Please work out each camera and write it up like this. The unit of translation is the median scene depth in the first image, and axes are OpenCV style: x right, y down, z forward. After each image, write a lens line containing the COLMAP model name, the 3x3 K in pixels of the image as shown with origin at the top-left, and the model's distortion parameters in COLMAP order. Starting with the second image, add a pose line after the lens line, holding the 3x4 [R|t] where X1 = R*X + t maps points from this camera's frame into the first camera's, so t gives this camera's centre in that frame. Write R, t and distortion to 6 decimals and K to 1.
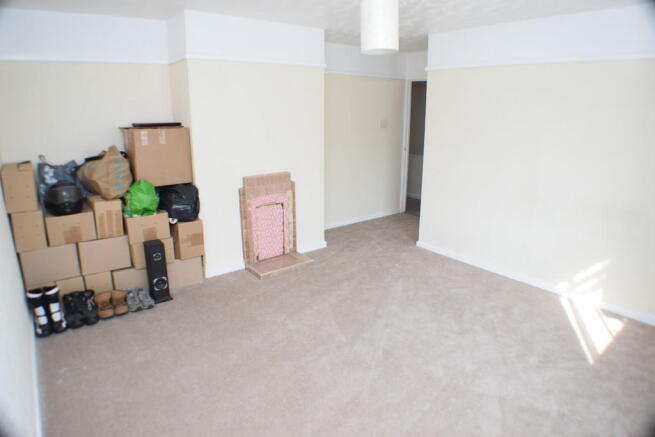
lens RADIAL K [[397.1, 0, 327.5], [0, 397.1, 218.5], [0, 0, 1]] dist [0.001396, -0.000174]
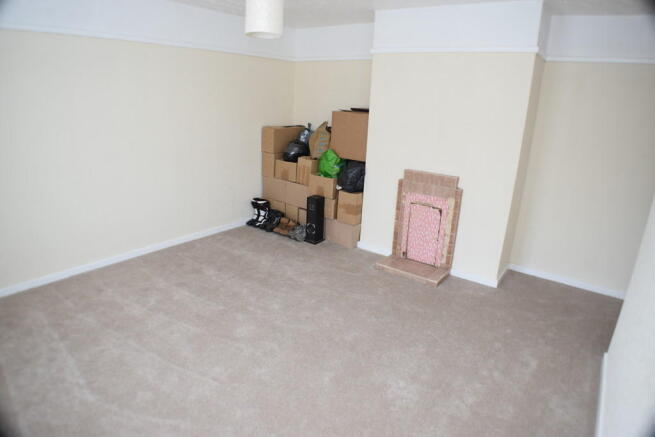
lens RADIAL K [[419.4, 0, 327.5], [0, 419.4, 218.5], [0, 0, 1]] dist [-0.000940, -0.000249]
pose [[0.285557, 0.298025, -0.910845, 0.708594], [-0.308198, 0.928489, 0.207175, -0.142288], [0.907453, 0.221561, 0.356987, 0.459334]]
